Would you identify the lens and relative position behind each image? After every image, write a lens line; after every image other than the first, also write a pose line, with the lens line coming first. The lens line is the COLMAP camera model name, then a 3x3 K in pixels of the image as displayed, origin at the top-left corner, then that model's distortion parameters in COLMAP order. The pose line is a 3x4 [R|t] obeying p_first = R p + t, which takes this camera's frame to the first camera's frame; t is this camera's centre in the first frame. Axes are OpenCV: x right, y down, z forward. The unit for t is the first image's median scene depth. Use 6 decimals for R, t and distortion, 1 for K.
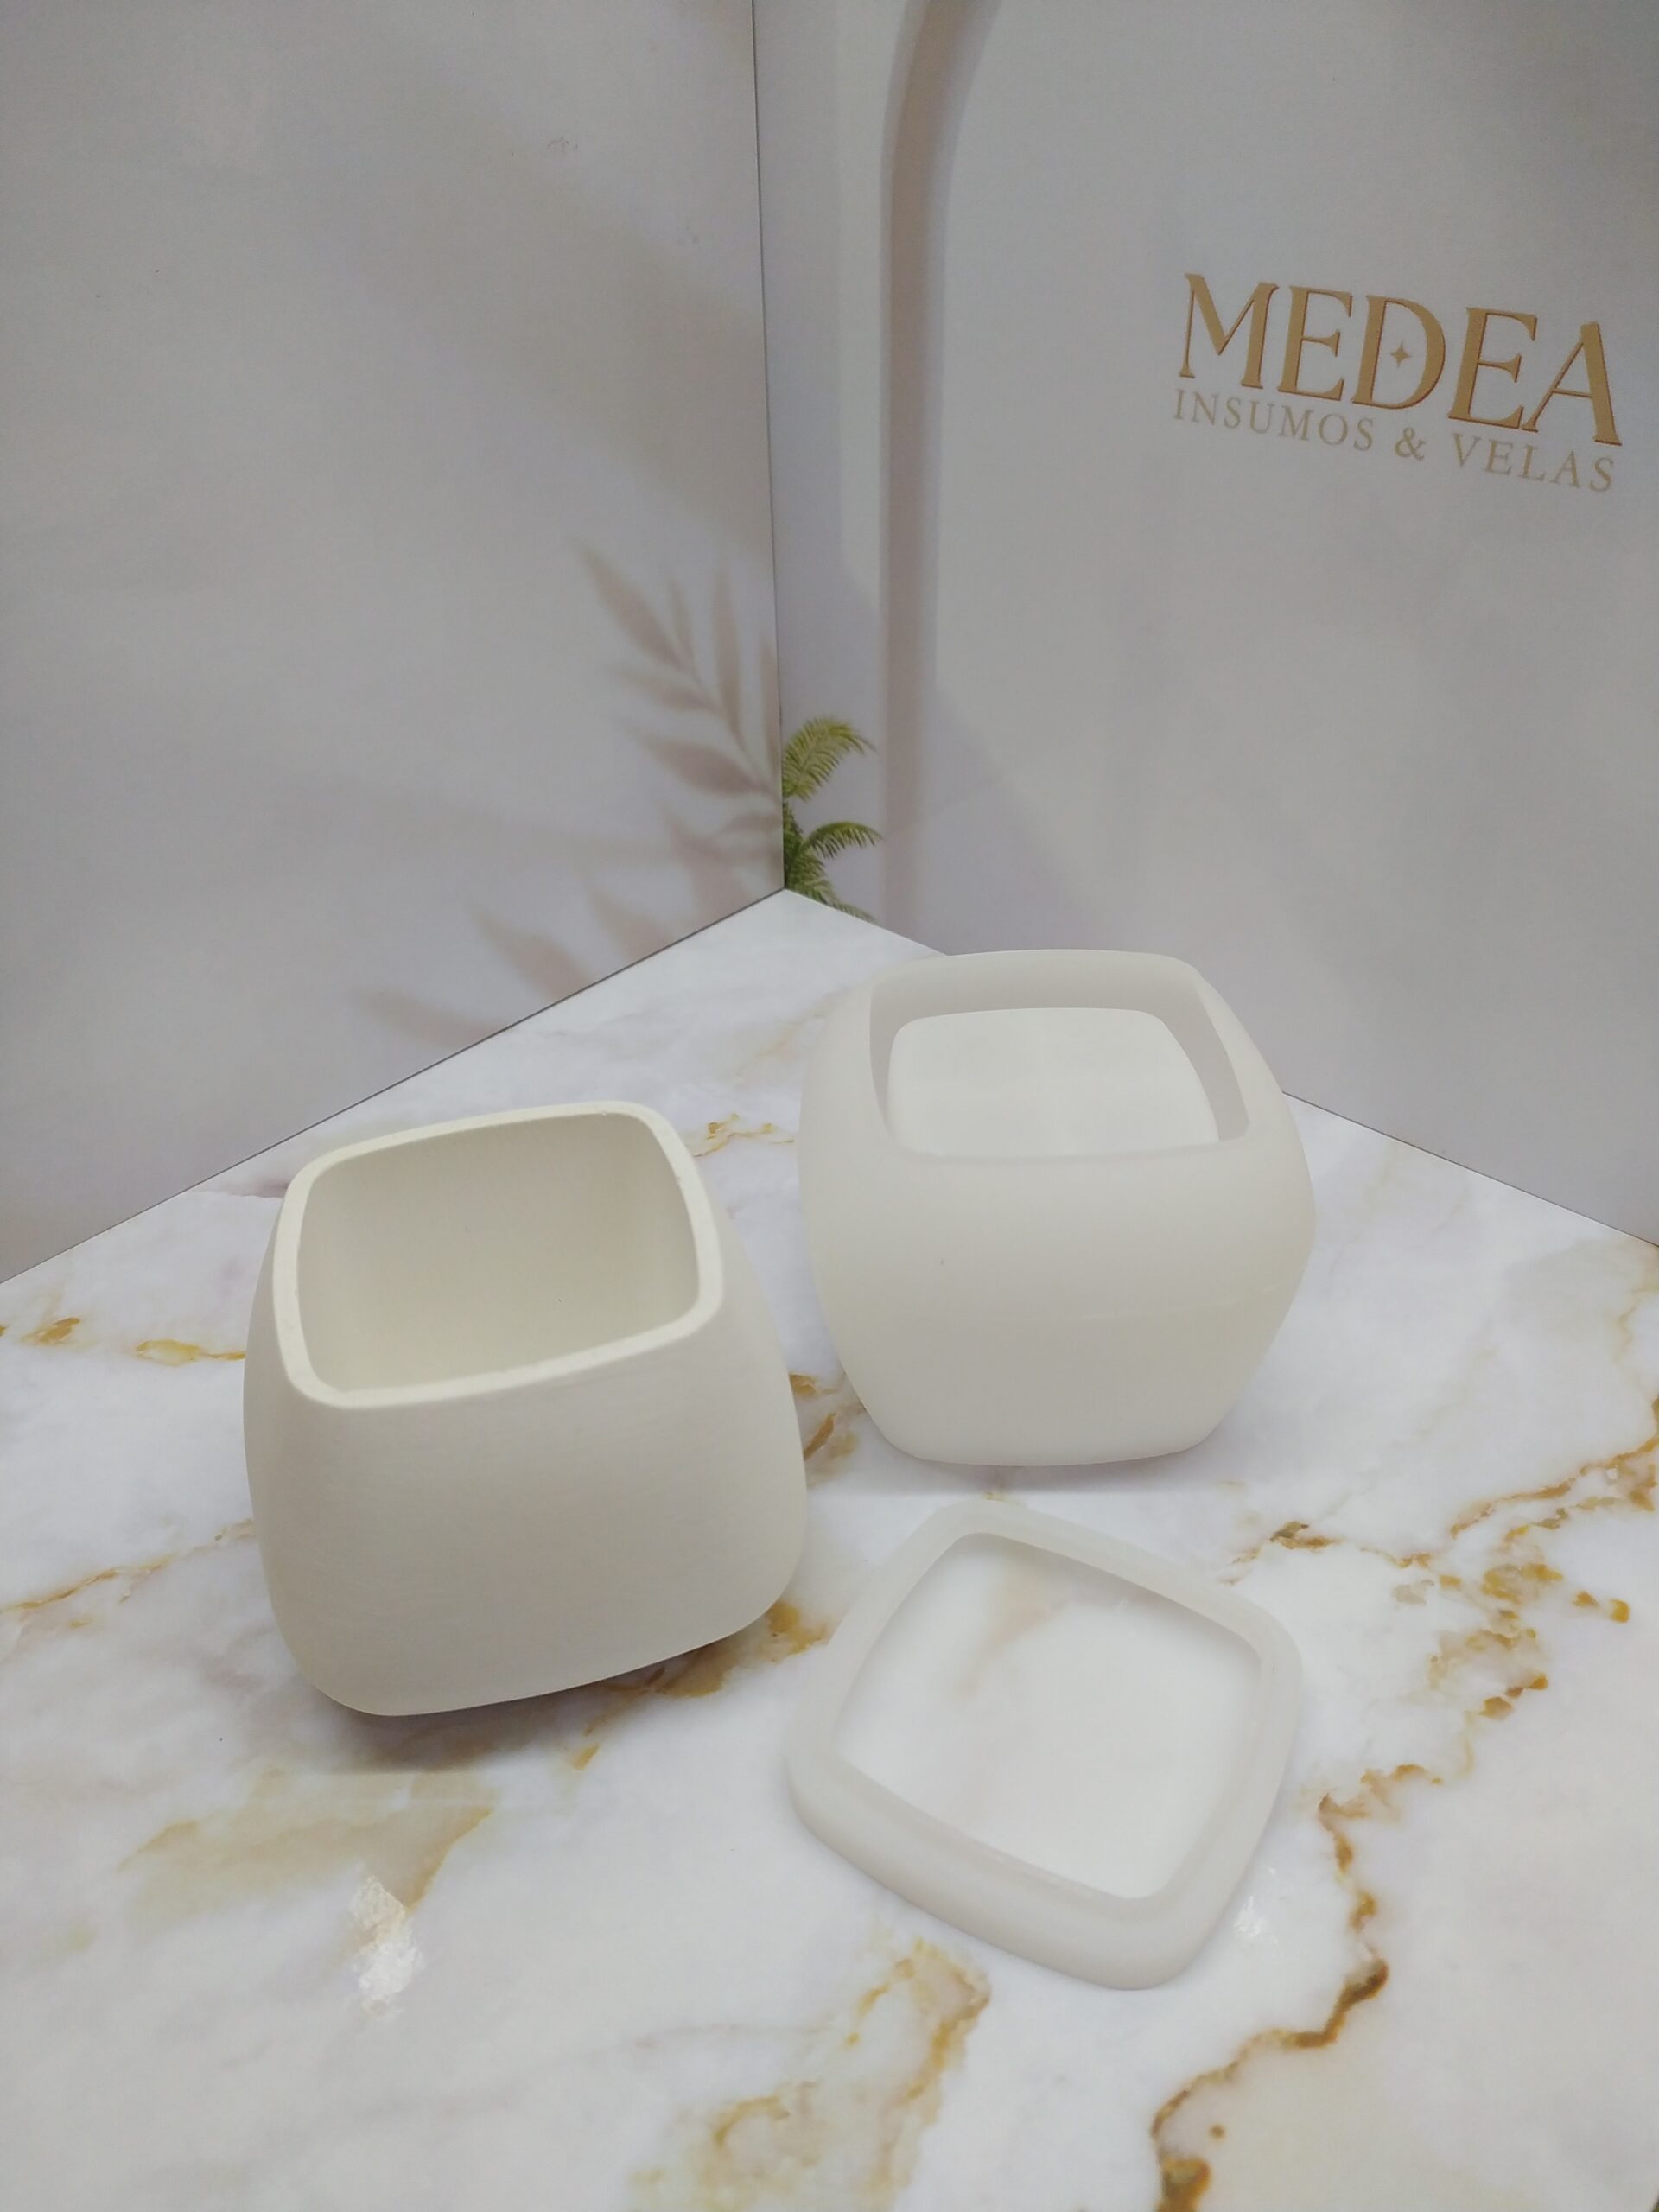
lens RADIAL K [[1644.4, 0, 852.5], [0, 1644.4, 1105.3], [0, 0, 1]] dist [0.093884, -0.175705]
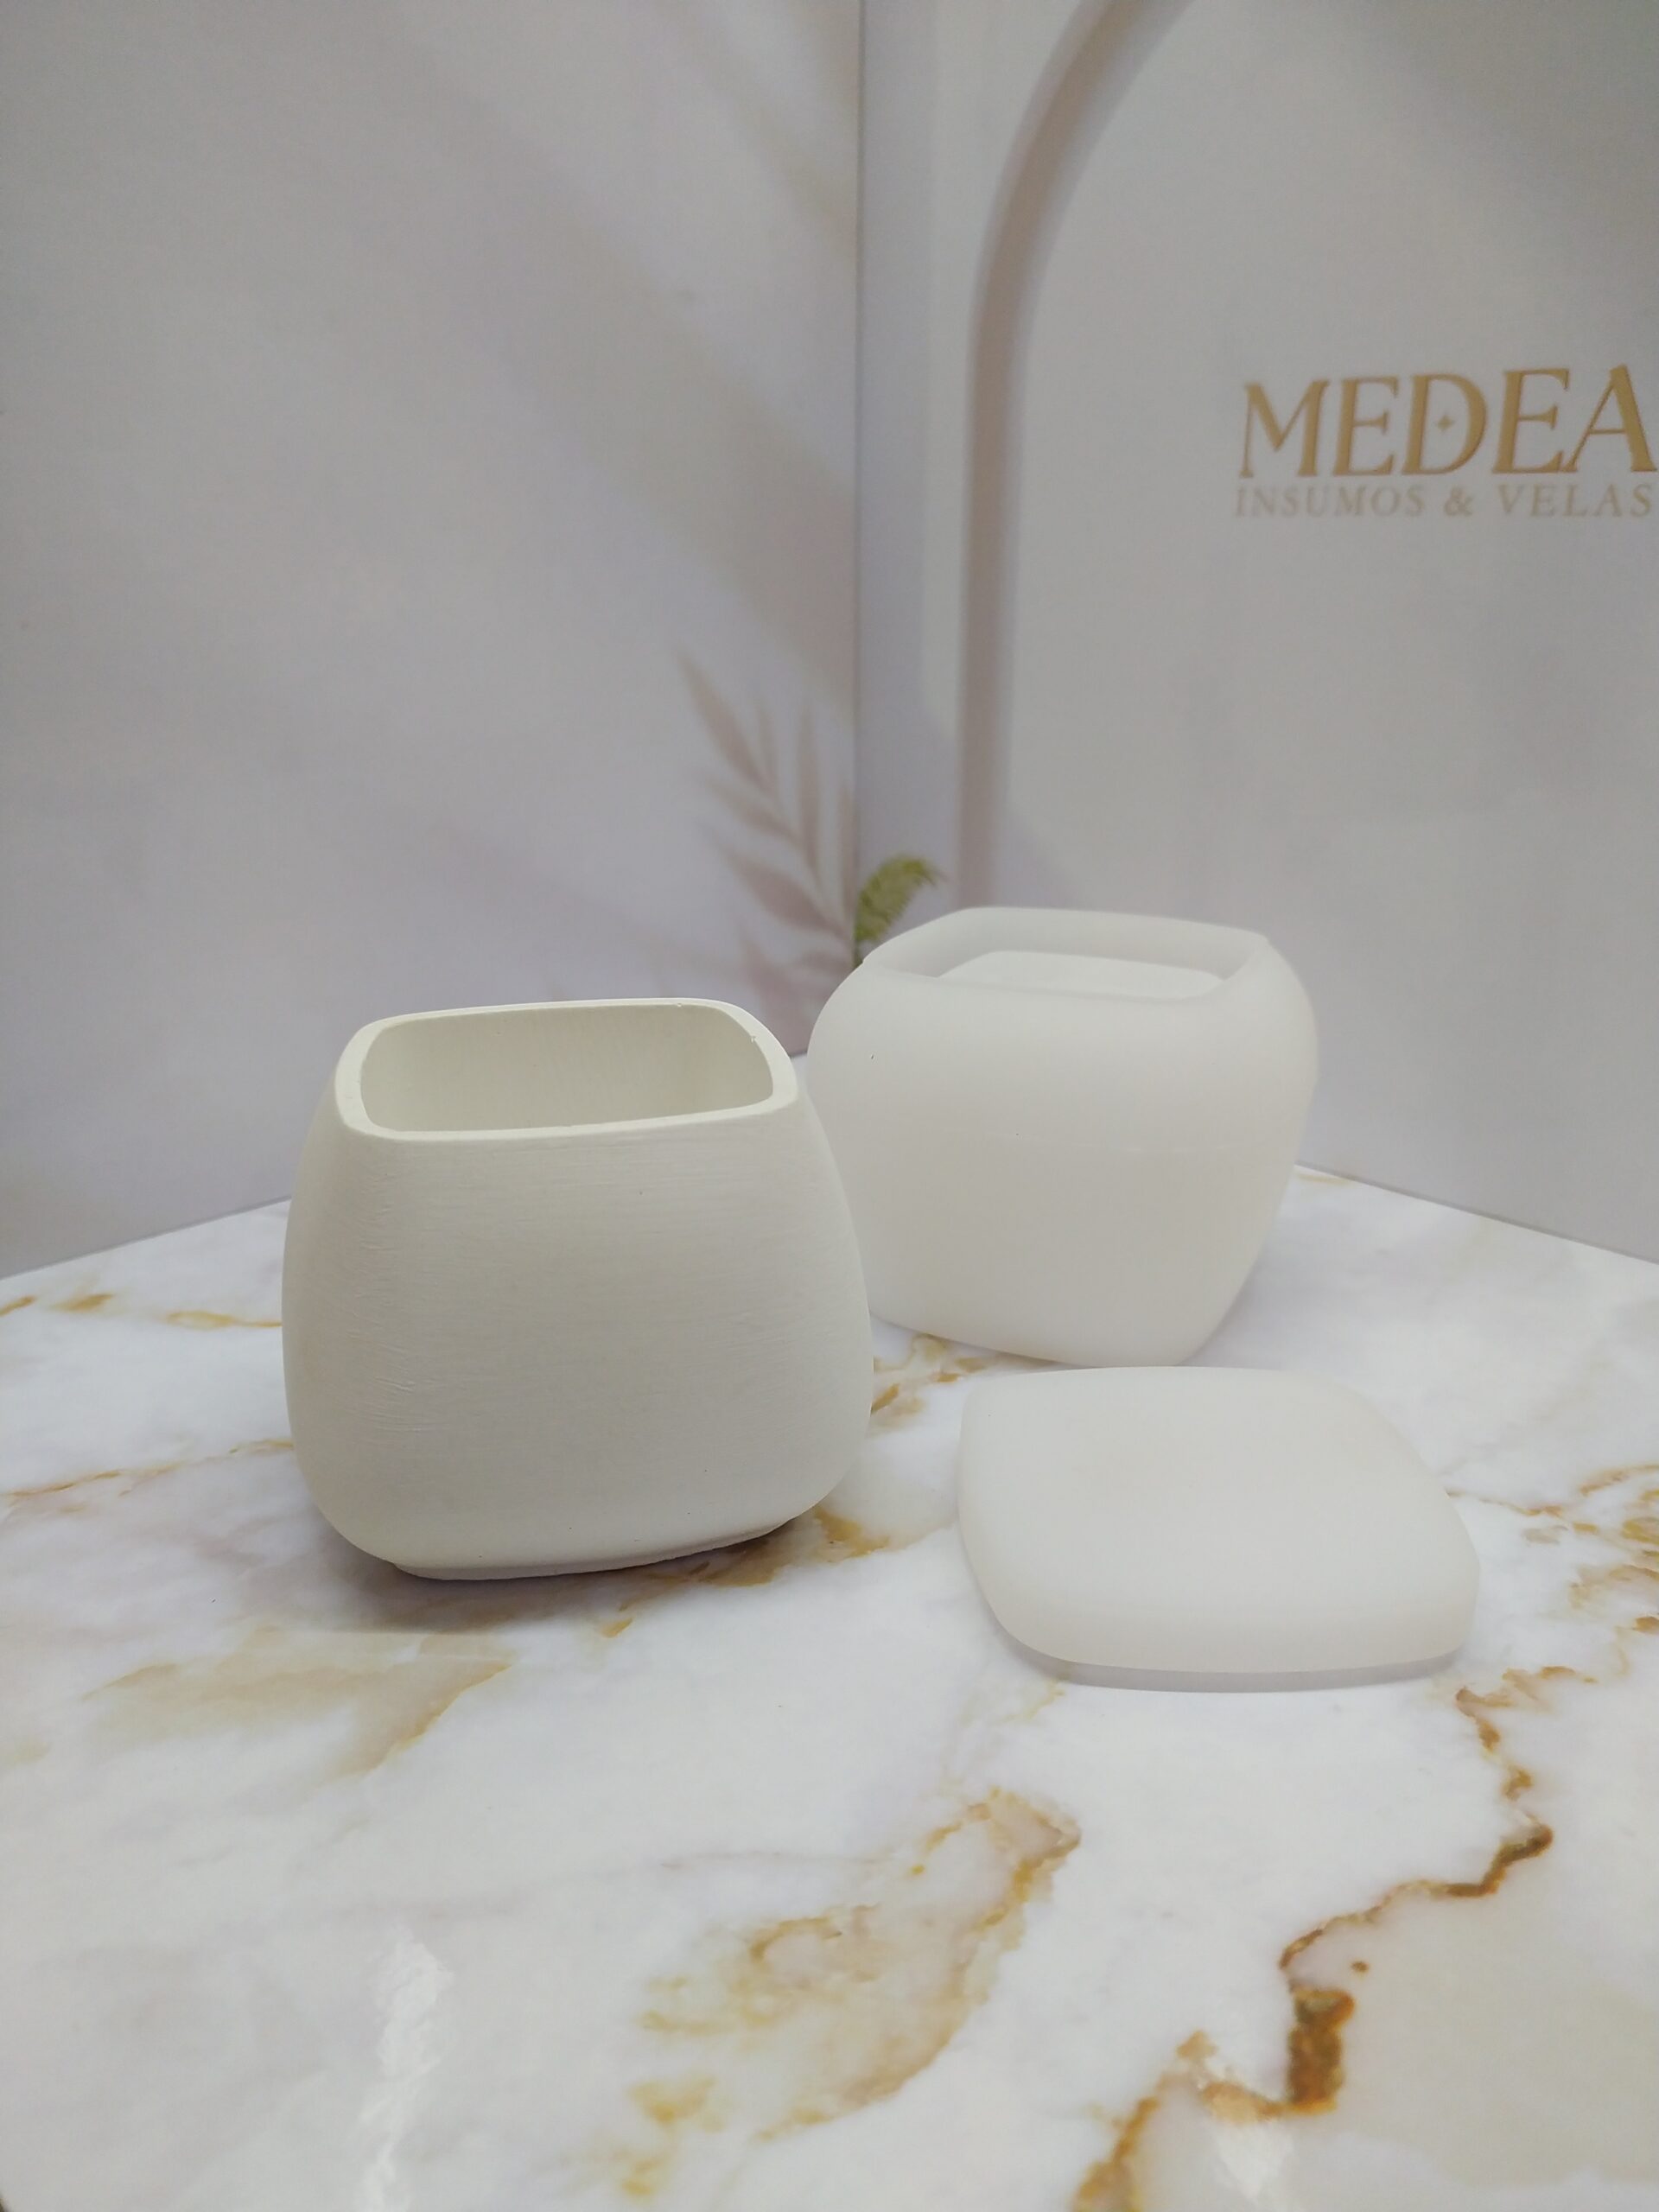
lens RADIAL K [[1670.6, 0, 858.7], [0, 1670.6, 1112.5], [0, 0, 1]] dist [0.065883, -0.141533]
pose [[0.999191, 0.028247, -0.028635, -0.011172], [-0.034991, 0.961519, -0.272502, 0.294040], [0.019836, 0.273283, 0.961729, 0.051342]]
